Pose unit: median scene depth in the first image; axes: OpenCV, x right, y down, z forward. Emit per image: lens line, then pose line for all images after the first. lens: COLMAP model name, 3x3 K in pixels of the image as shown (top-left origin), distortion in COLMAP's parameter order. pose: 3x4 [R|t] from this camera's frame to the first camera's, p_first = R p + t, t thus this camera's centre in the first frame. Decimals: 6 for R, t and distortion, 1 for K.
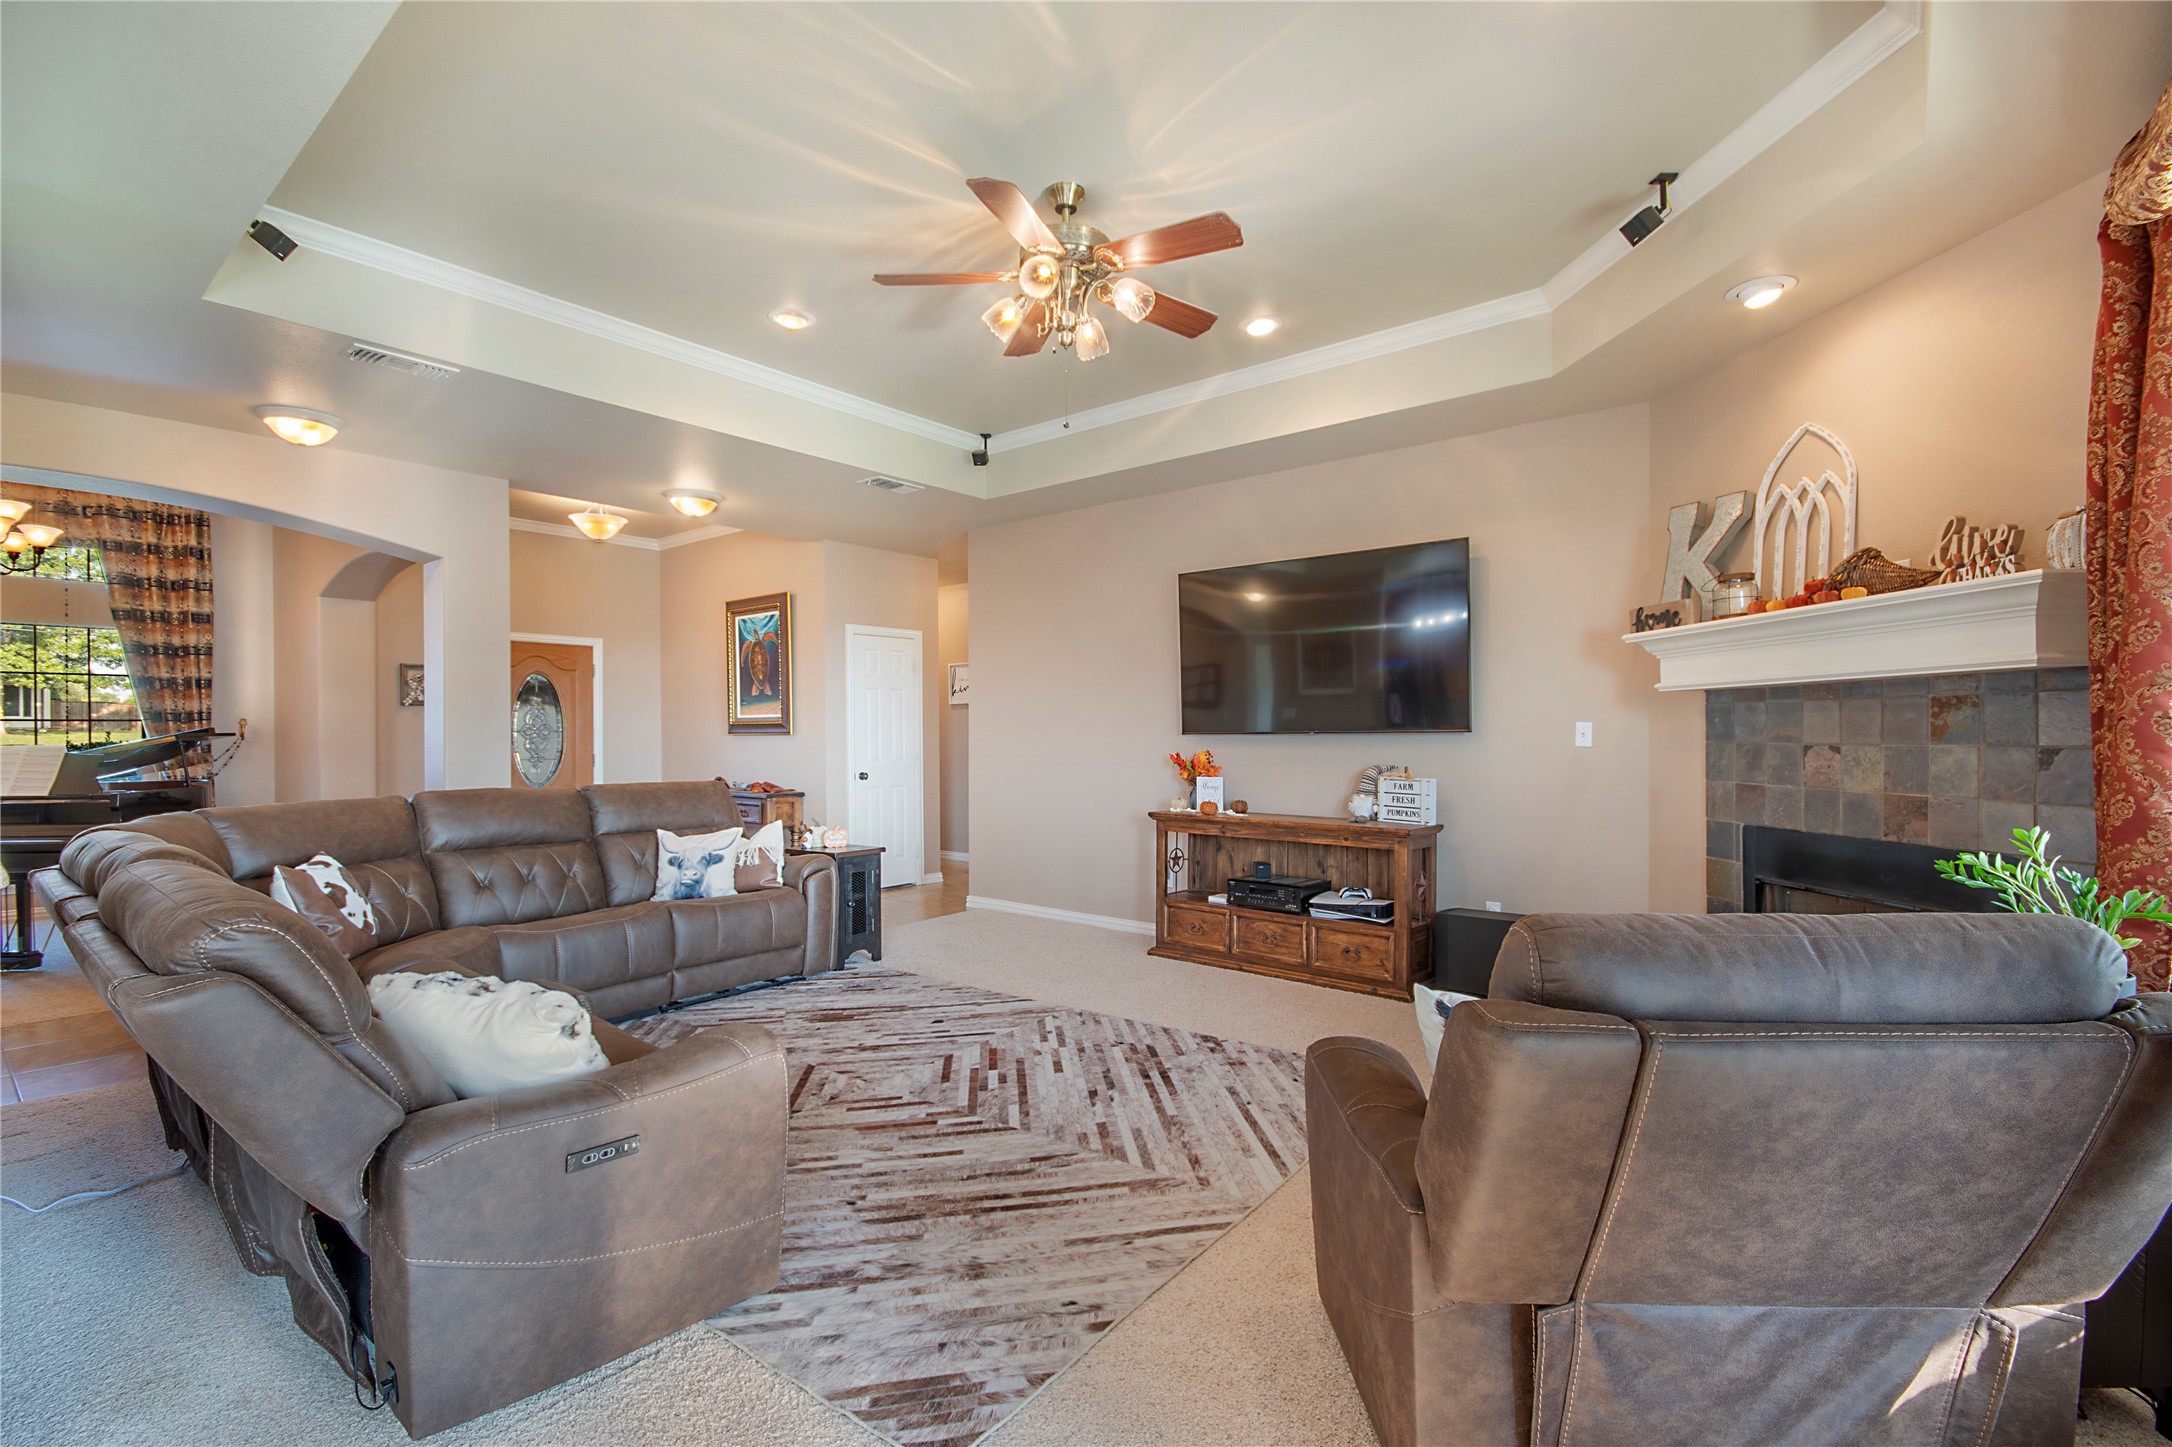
lens RADIAL K [[954.0, 0, 1110.6], [0, 954.0, 746.5], [0, 0, 1]] dist [0.000879, -0.012605]
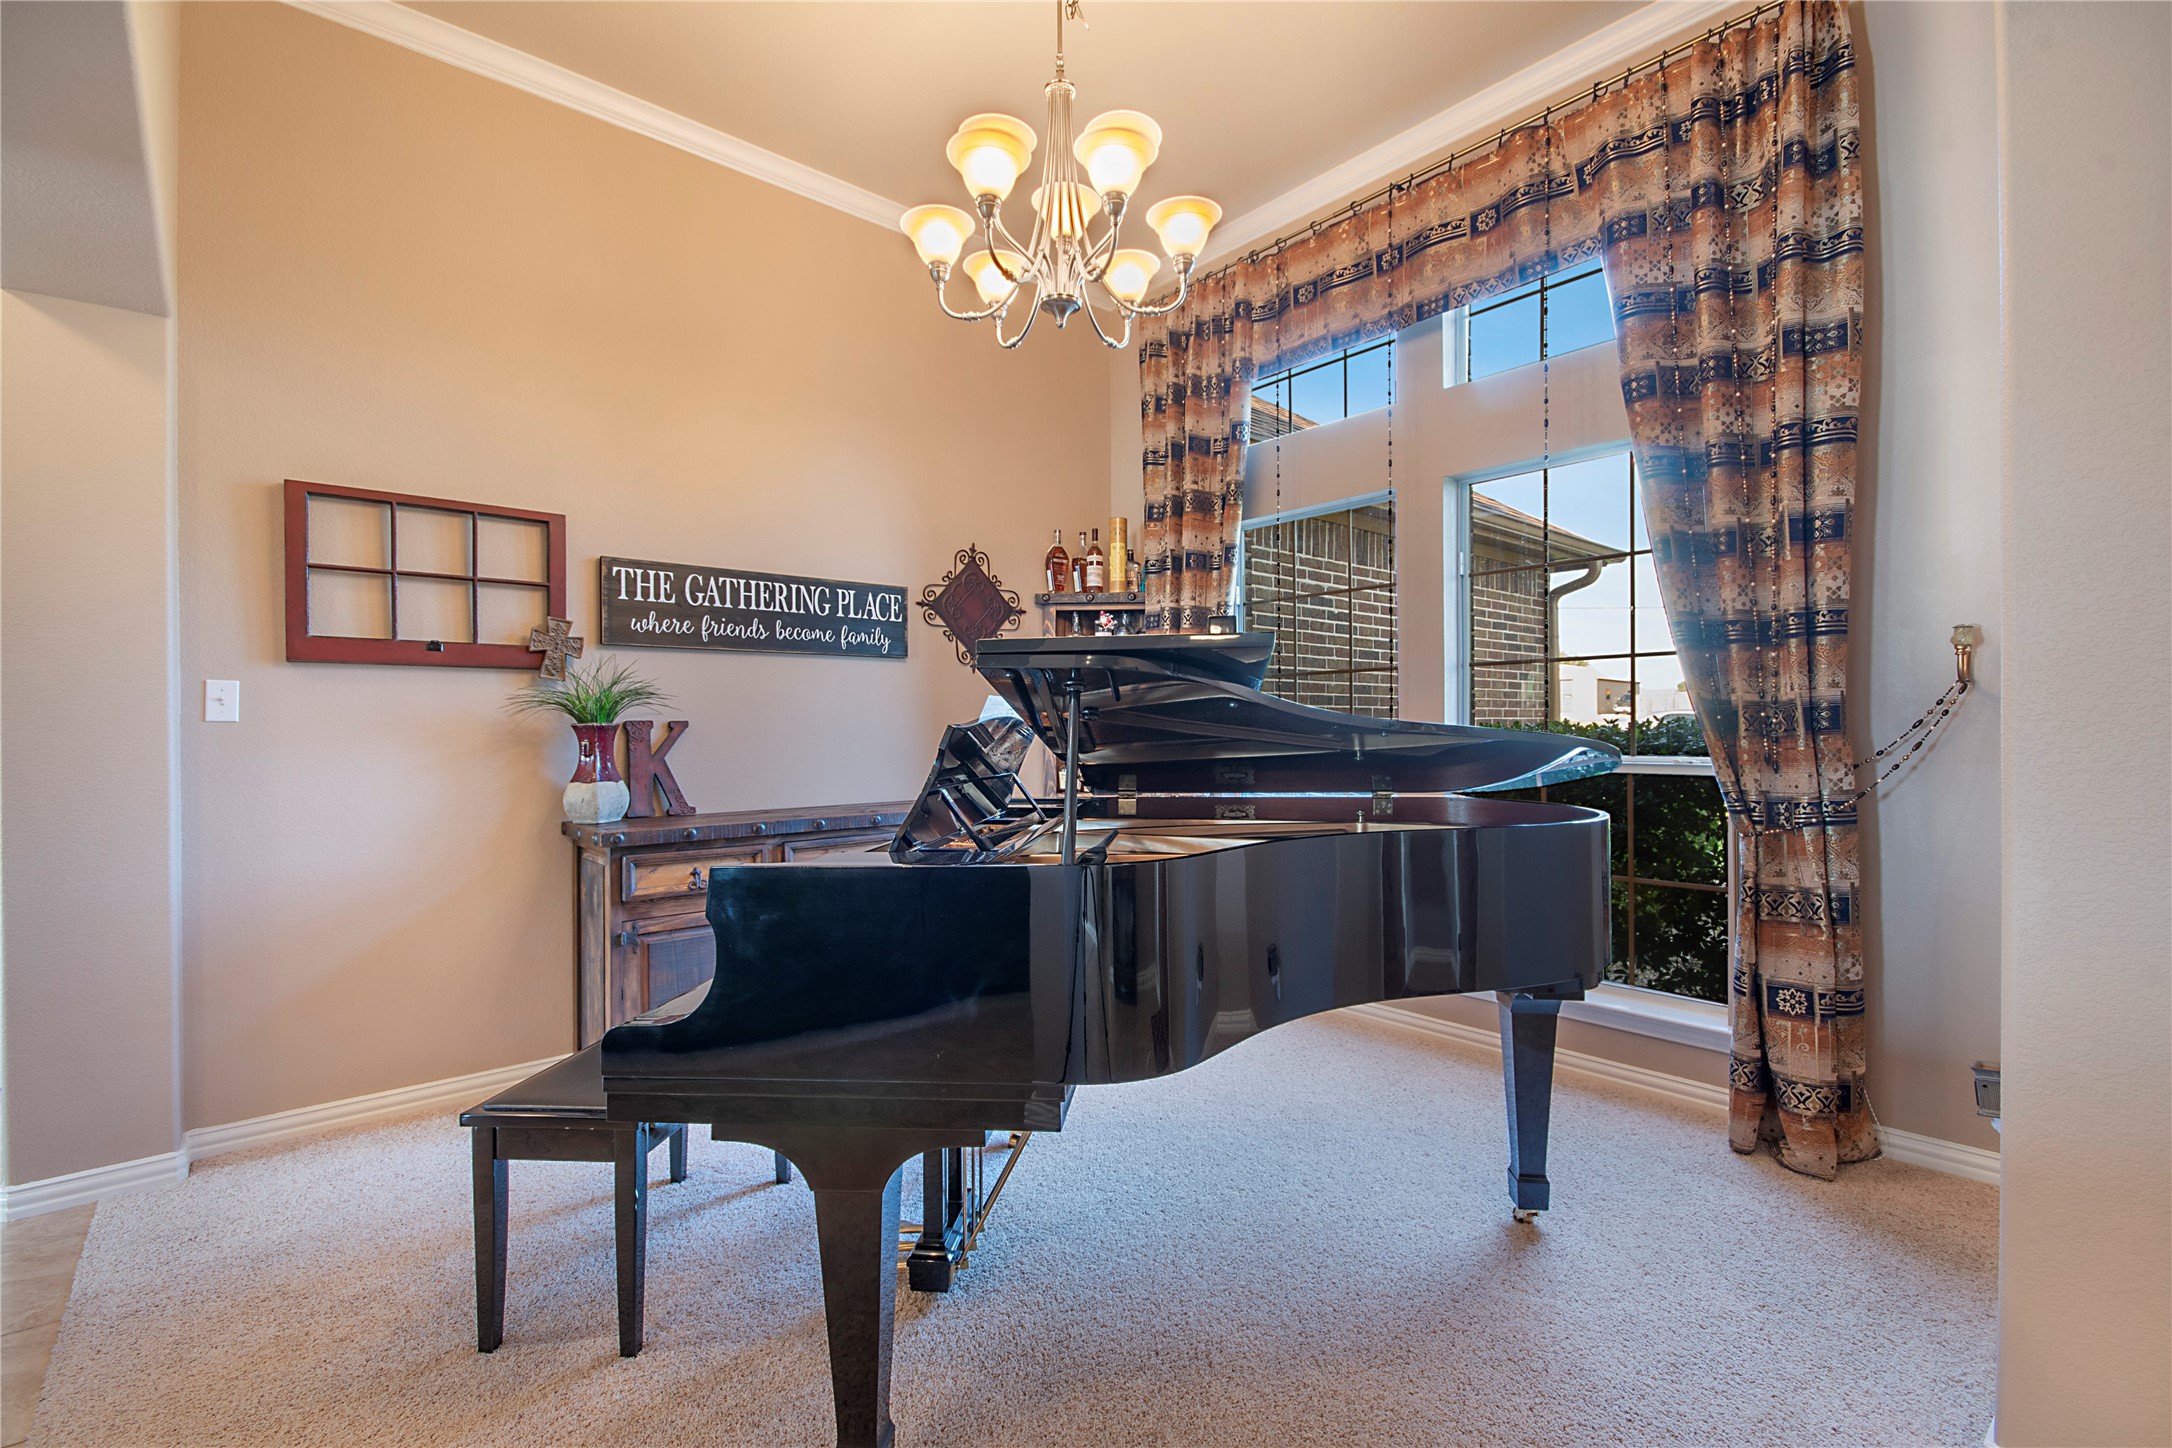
lens RADIAL K [[957.1, 0, 1095.8], [0, 957.1, 731.5], [0, 0, 1]] dist [0.002313, -0.009038]
pose [[-0.200335, 0.016128, -0.979595, -0.578953], [-0.003659, 0.999845, 0.017209, 0.001717], [0.979721, 0.007032, -0.200244, 0.827677]]
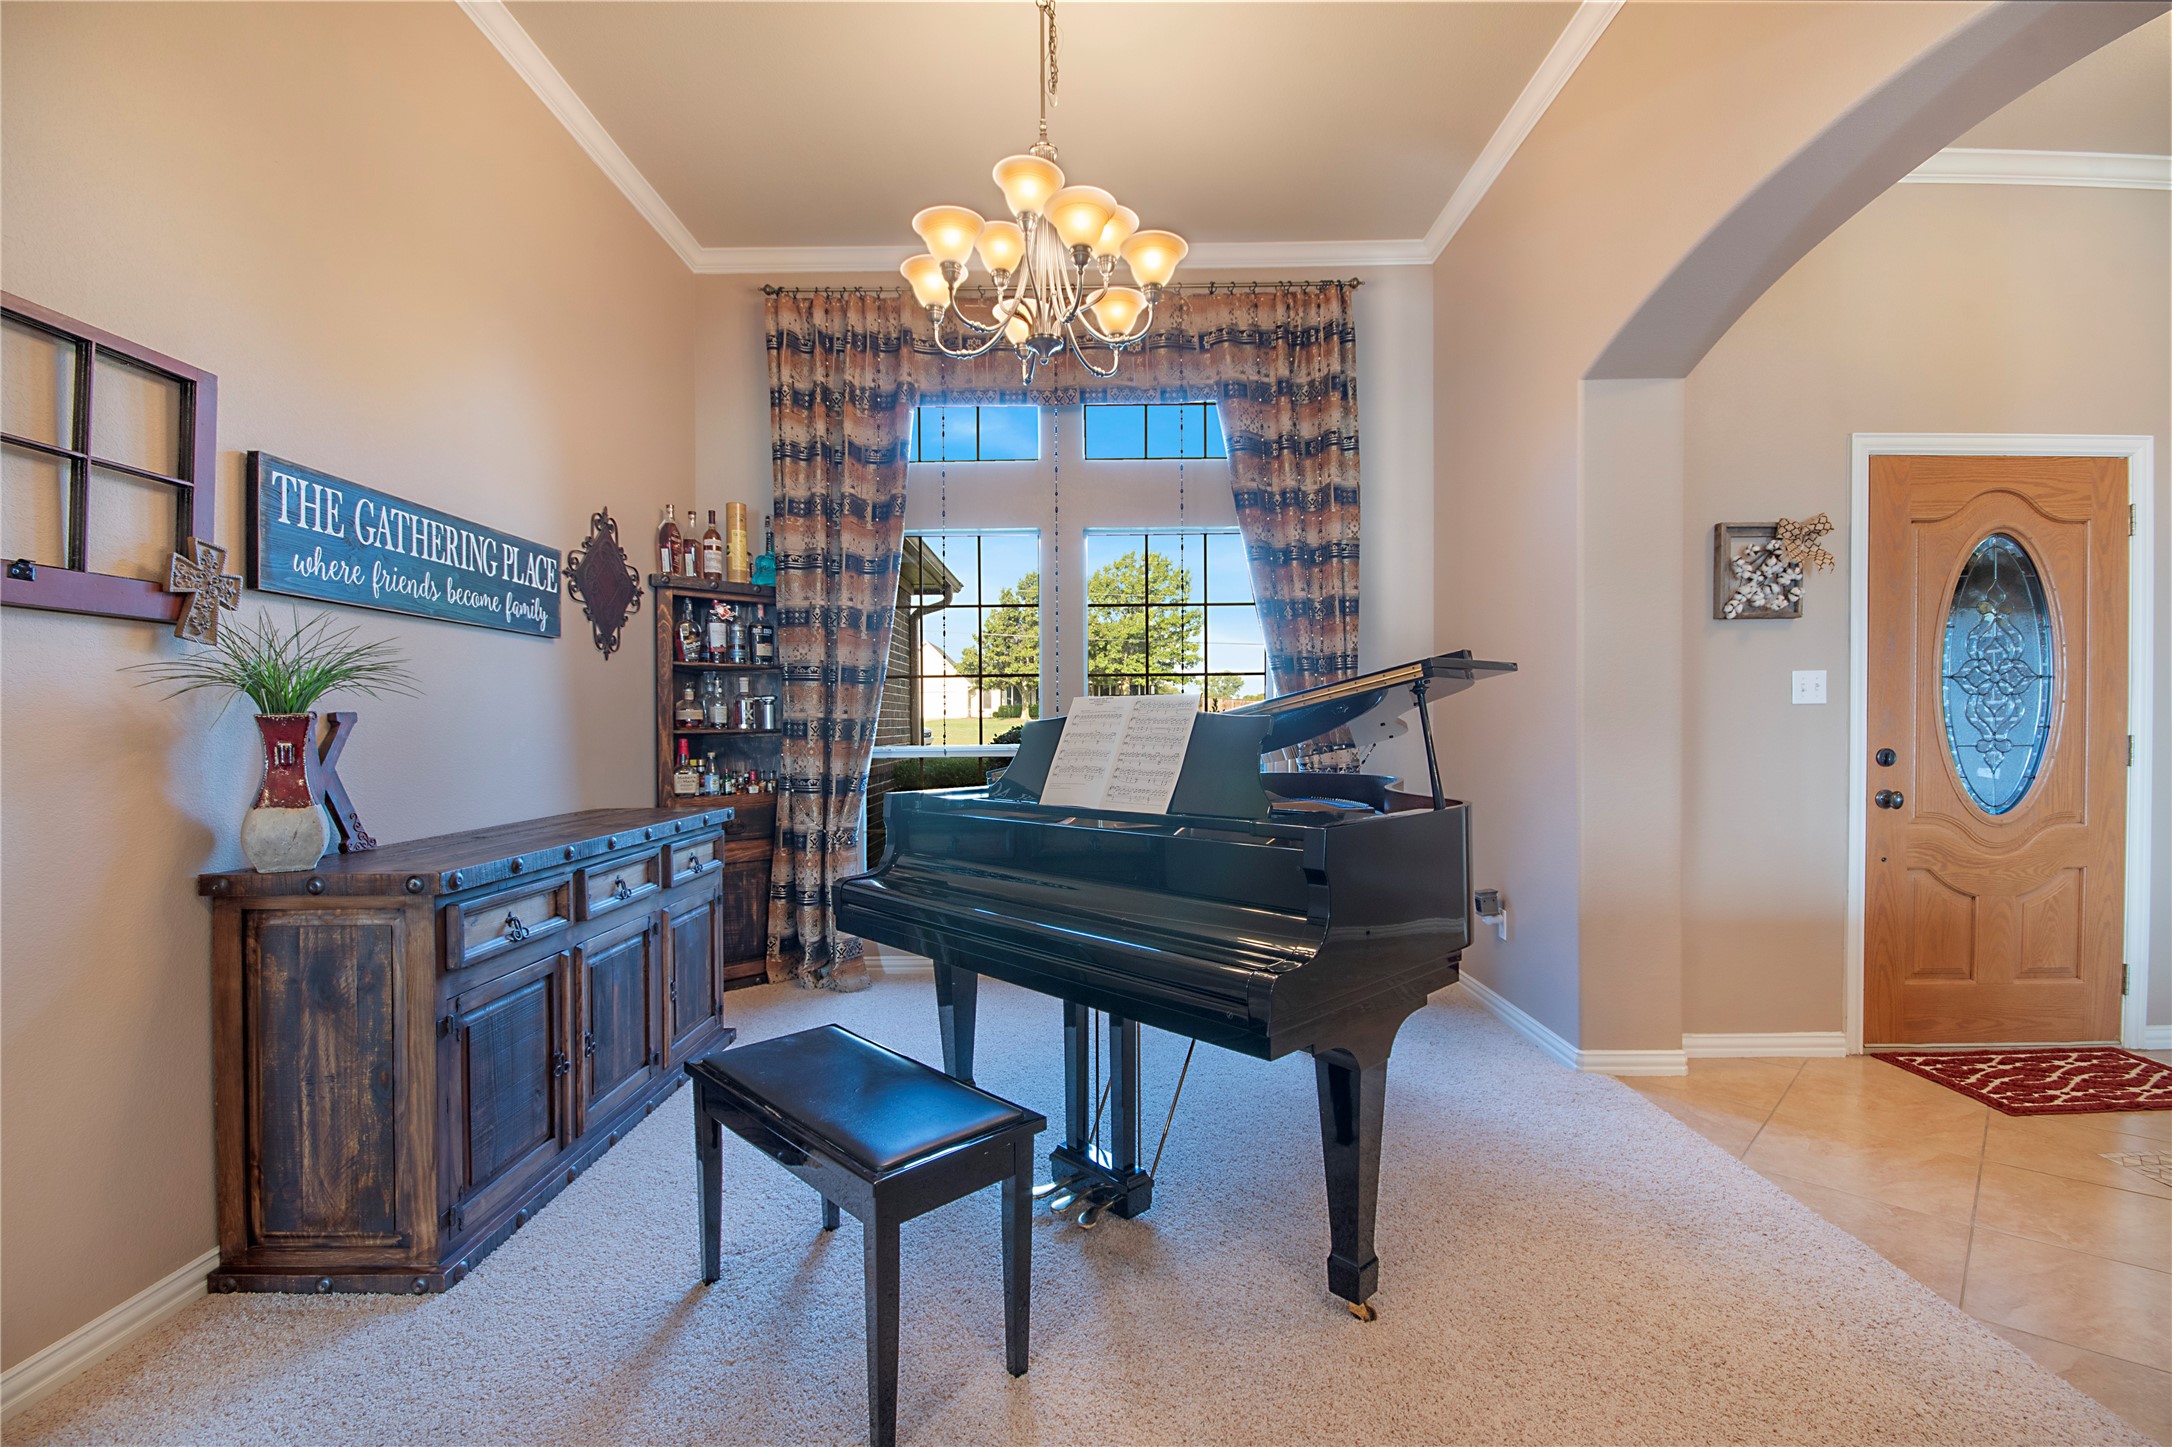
lens RADIAL K [[957.1, 0, 1095.8], [0, 957.1, 731.0], [0, 0, 1]] dist [0.002313, -0.009038]
pose [[0.614232, 0.007555, -0.789089, -0.597373], [-0.005364, 0.999971, 0.005399, 0.008561], [0.789107, 0.000917, 0.614255, 0.519505]]
